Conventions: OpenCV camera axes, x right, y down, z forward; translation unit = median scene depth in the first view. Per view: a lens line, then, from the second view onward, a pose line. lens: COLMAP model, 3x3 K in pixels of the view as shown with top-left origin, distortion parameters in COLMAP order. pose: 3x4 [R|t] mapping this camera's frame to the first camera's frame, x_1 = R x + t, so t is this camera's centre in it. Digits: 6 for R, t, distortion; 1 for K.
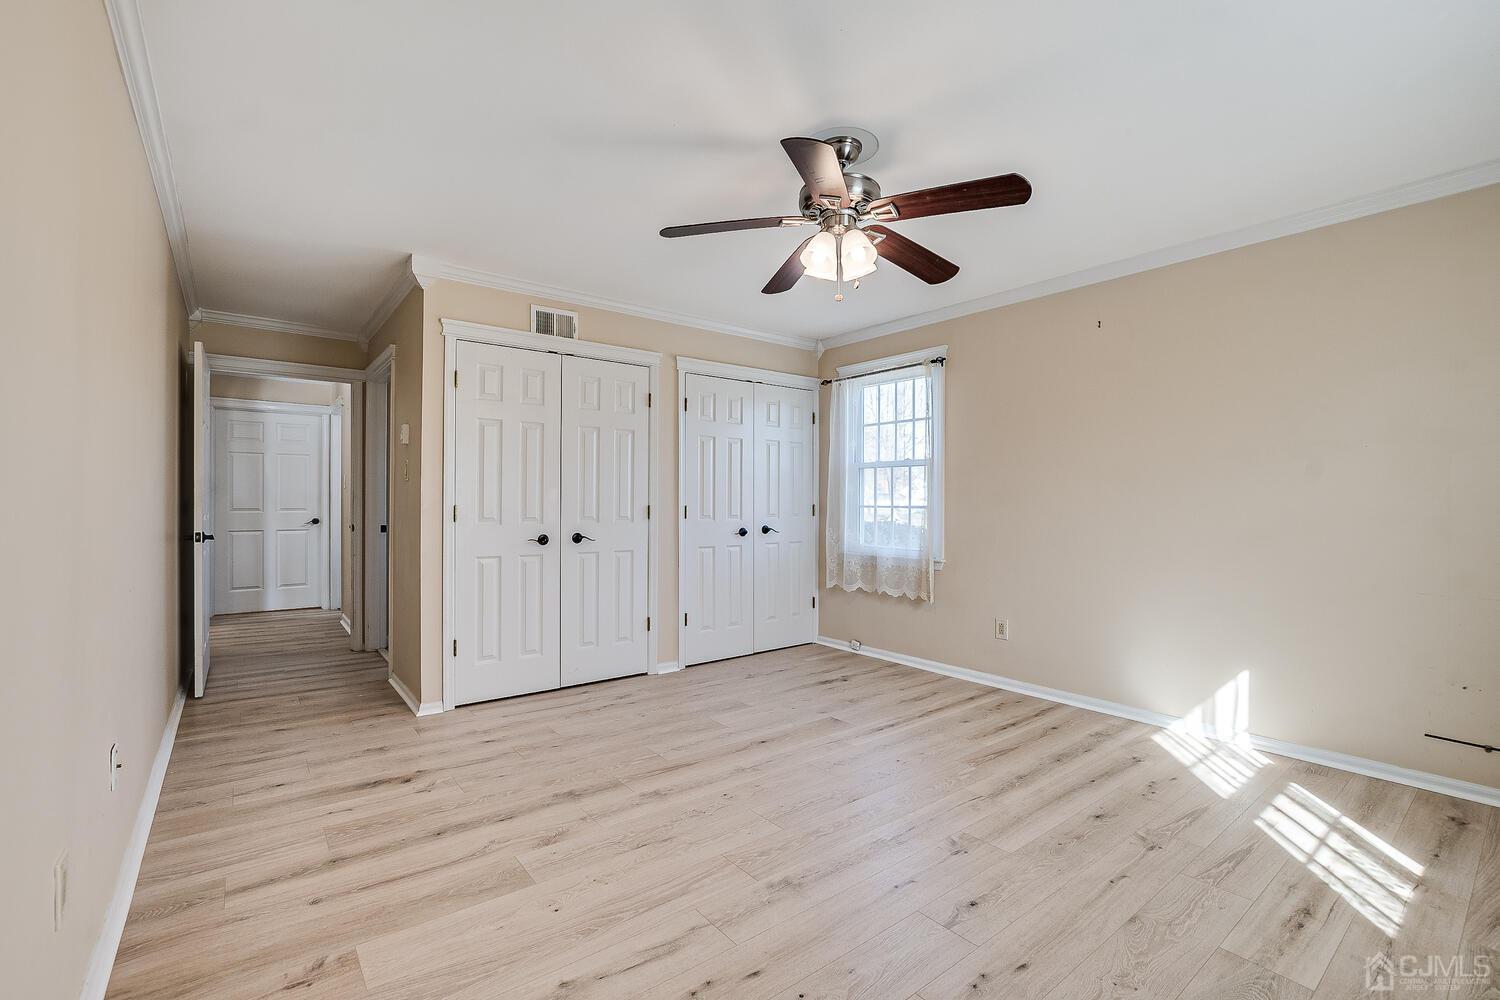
lens RADIAL K [[655.0, 0, 738.6], [0, 655.0, 502.5], [0, 0, 1]] dist [-0.027103, 0.005498]
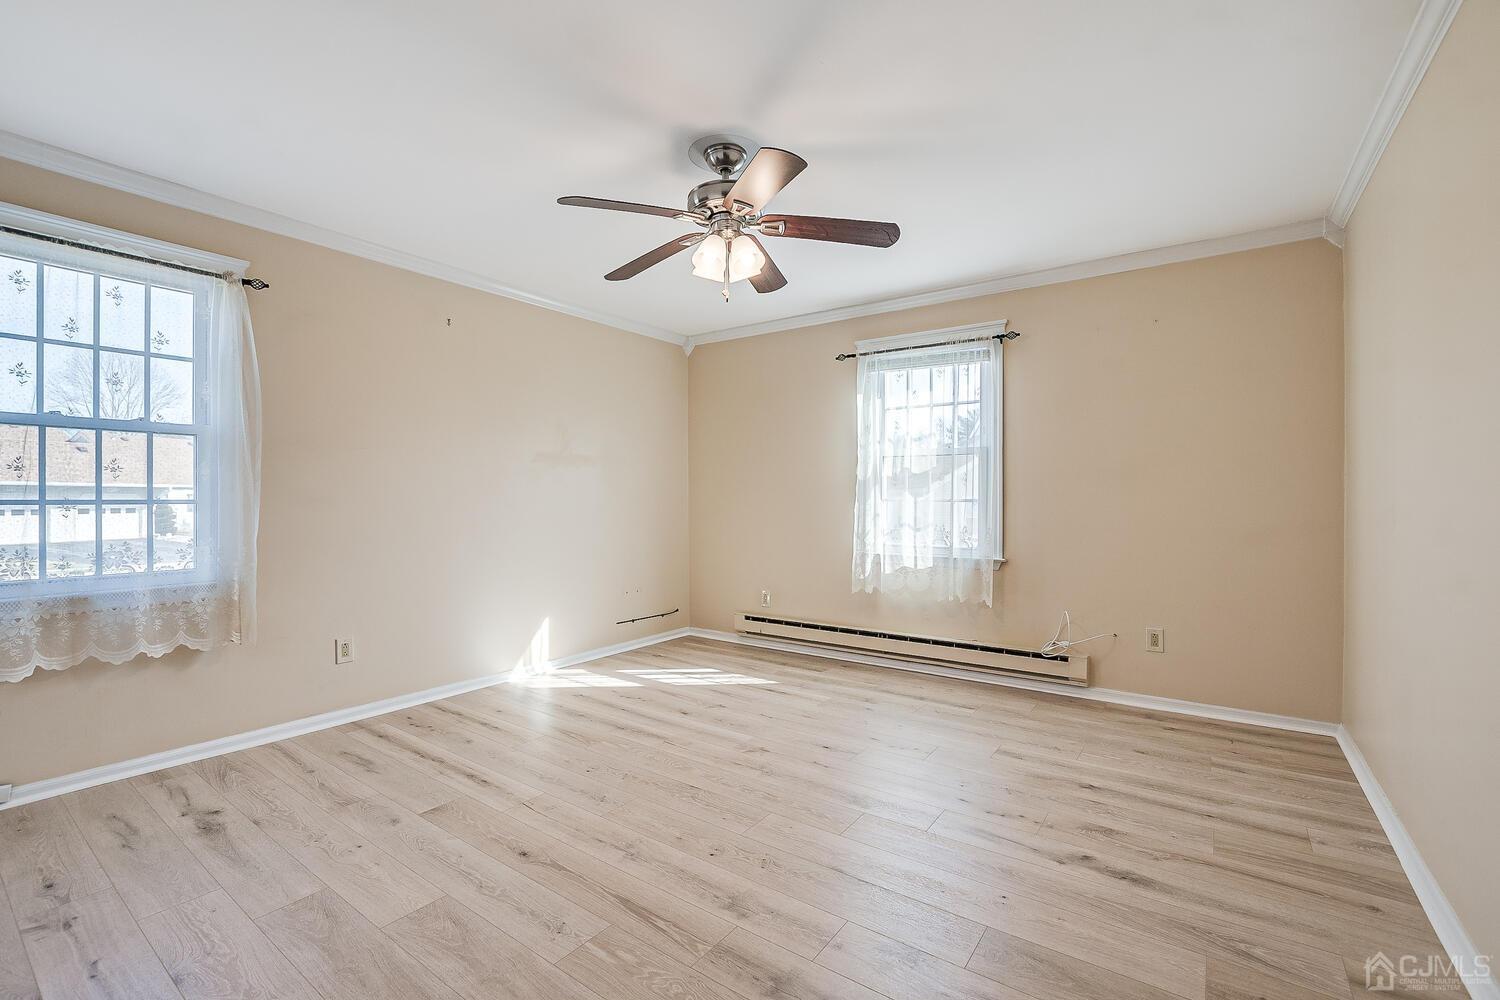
lens RADIAL K [[655.0, 0, 738.6], [0, 655.0, 502.5], [0, 0, 1]] dist [-0.027103, 0.005498]
pose [[-0.274911, -0.011859, 0.961397, -0.628657], [-0.001887, 0.999929, 0.011795, -0.001206], [-0.961468, 0.001428, -0.274914, 0.929007]]
